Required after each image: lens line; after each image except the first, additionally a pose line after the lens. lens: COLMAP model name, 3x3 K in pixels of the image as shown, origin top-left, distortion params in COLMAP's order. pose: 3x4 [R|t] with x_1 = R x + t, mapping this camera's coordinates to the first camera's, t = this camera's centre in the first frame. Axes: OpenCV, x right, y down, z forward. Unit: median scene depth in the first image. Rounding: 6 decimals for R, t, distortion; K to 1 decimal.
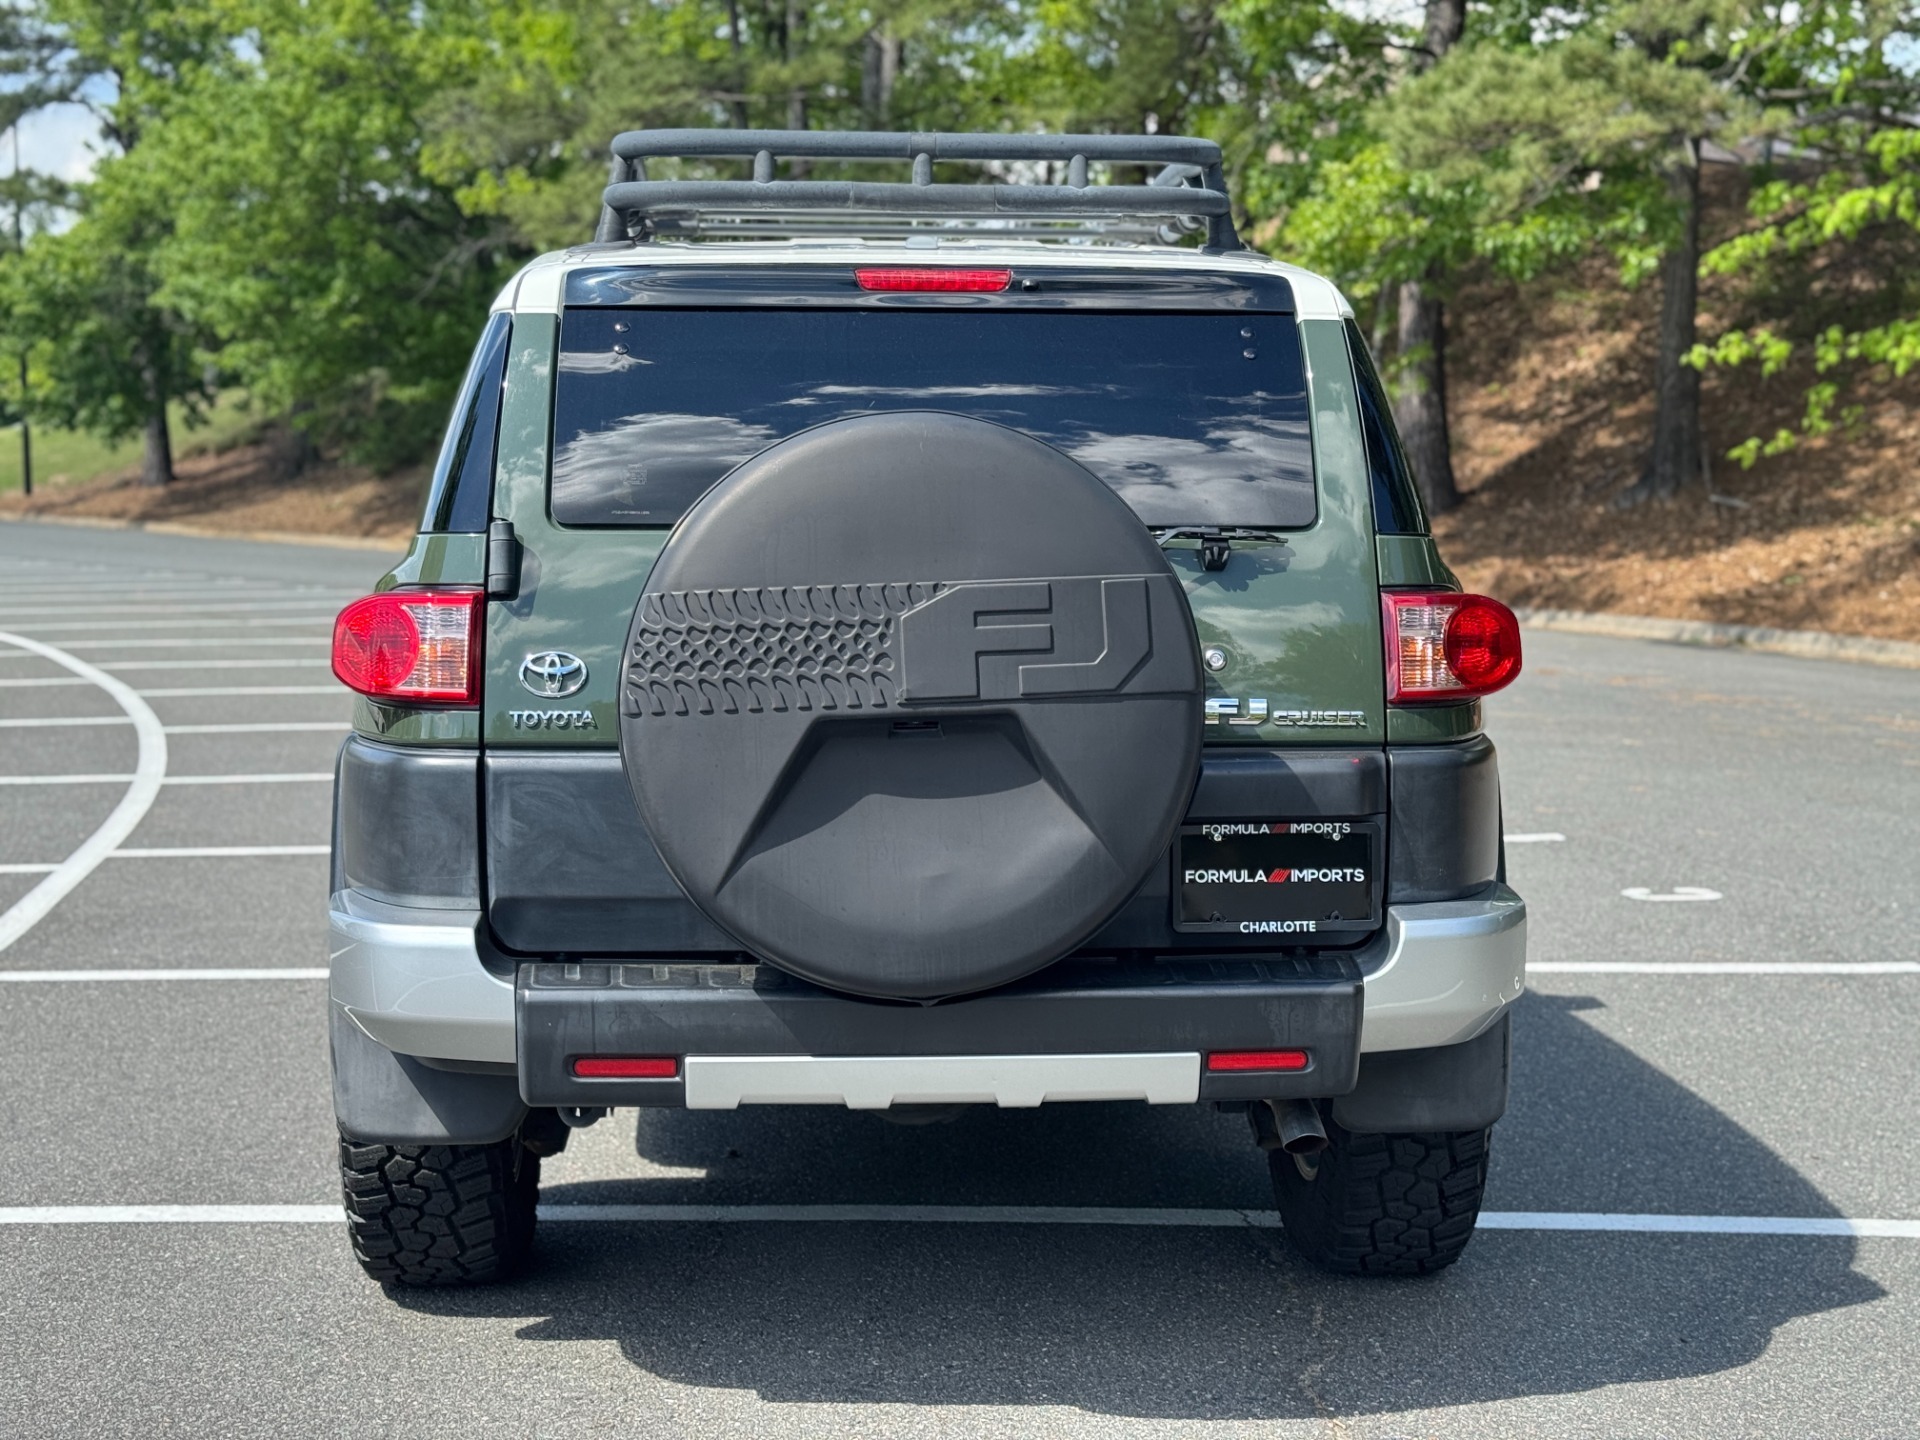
lens RADIAL K [[2760.3, 0, 933.1], [0, 2760.3, 710.5], [0, 0, 1]] dist [0.110477, 0.000000]
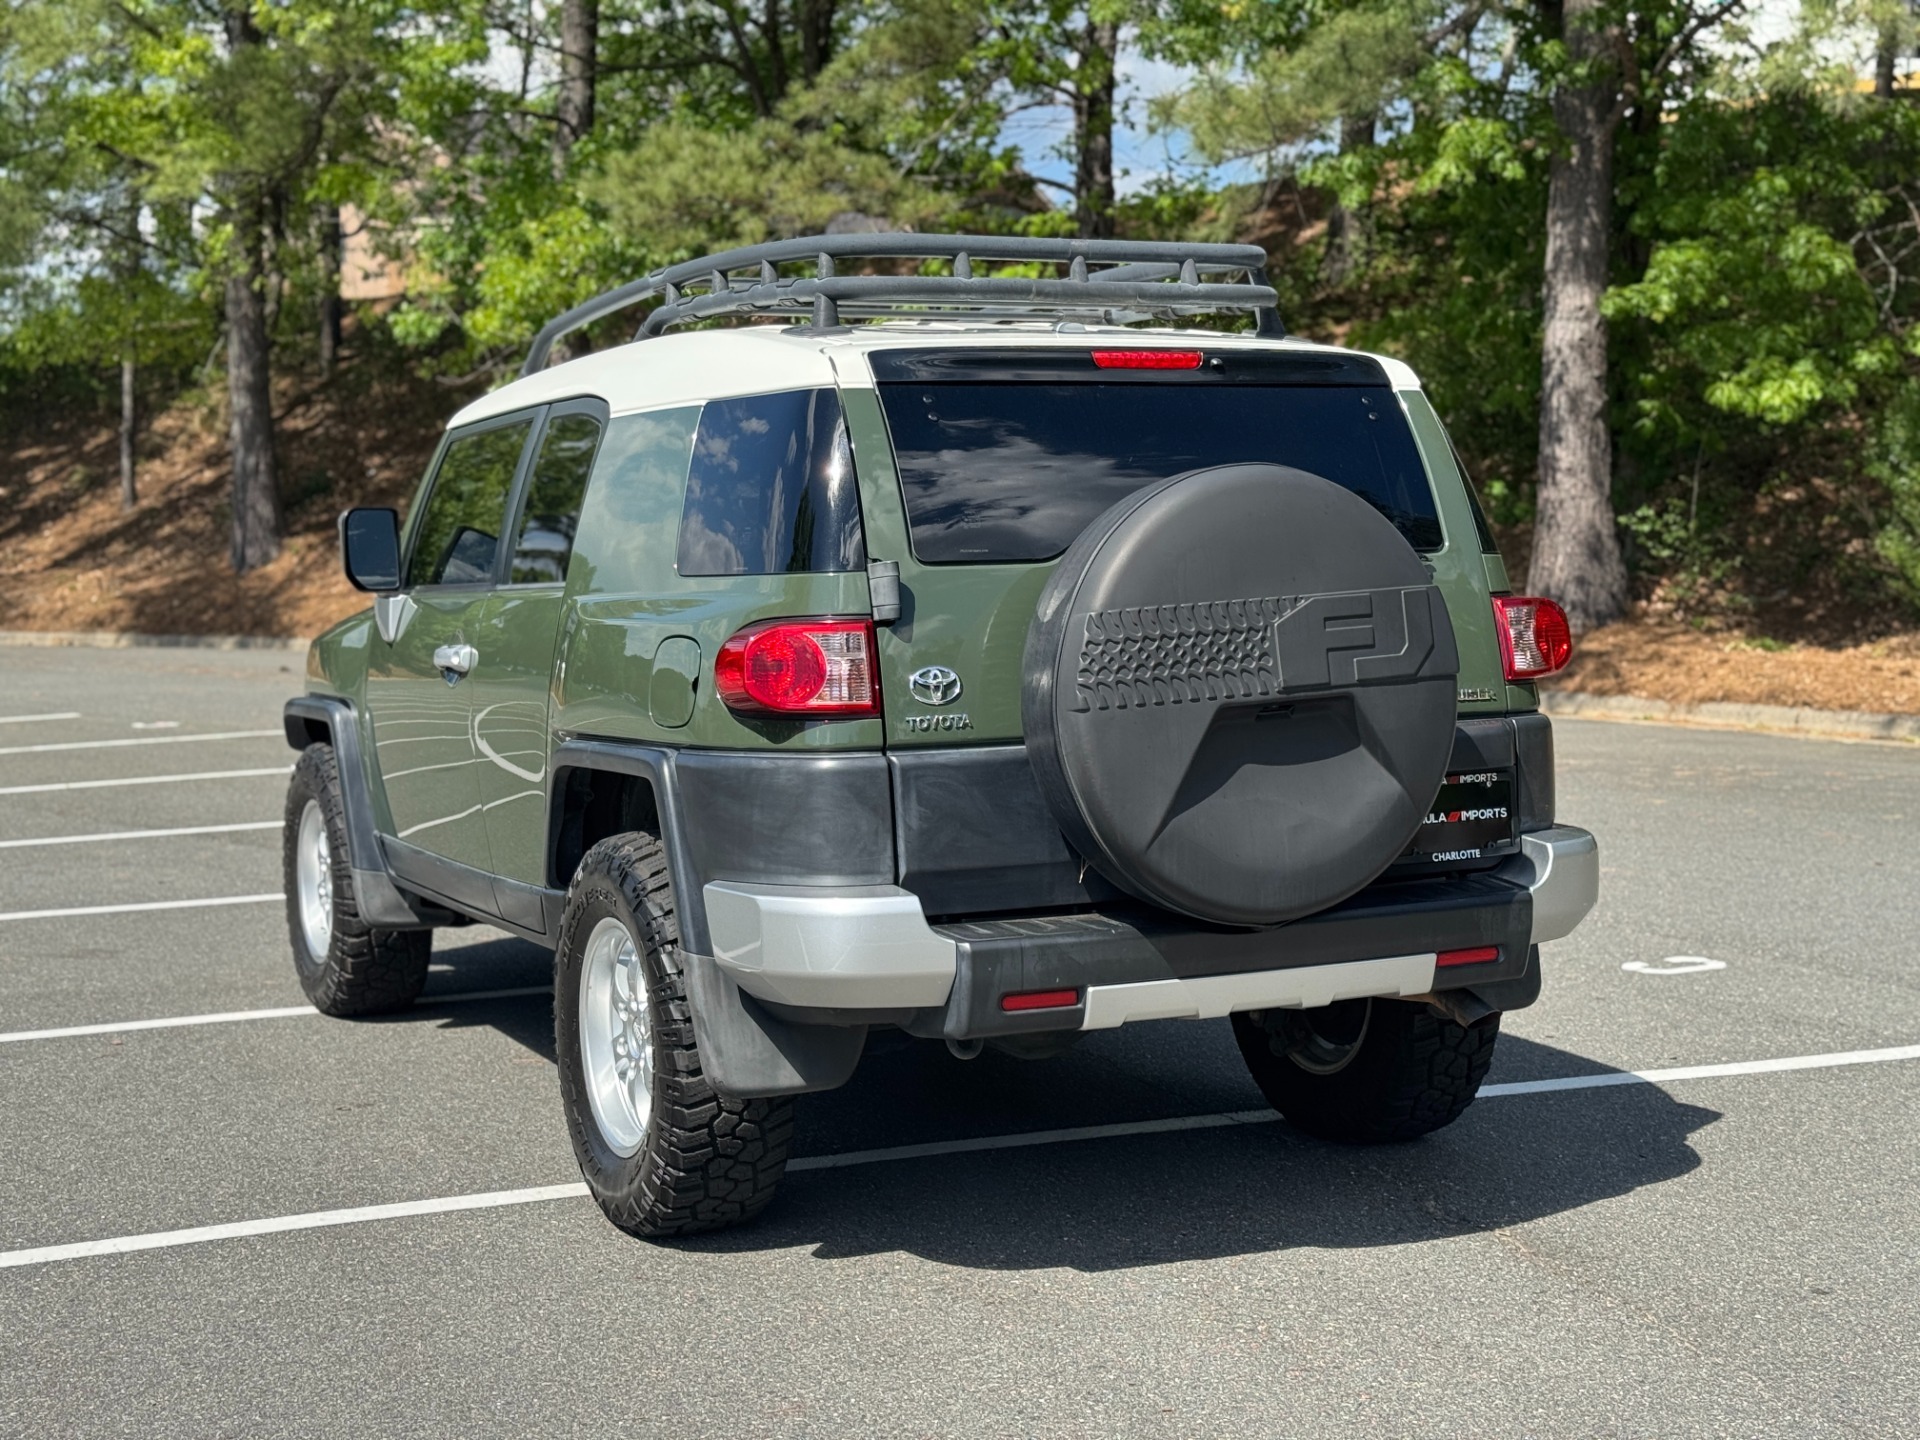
lens RADIAL K [[2760.3, 0, 981.6], [0, 2760.3, 721.9], [0, 0, 1]] dist [0.110477, 0.000000]
pose [[0.923884, -0.048013, 0.379648, -0.578052], [0.053682, 0.998549, -0.004353, 0.009079], [-0.378888, 0.024402, 0.925121, -0.124674]]
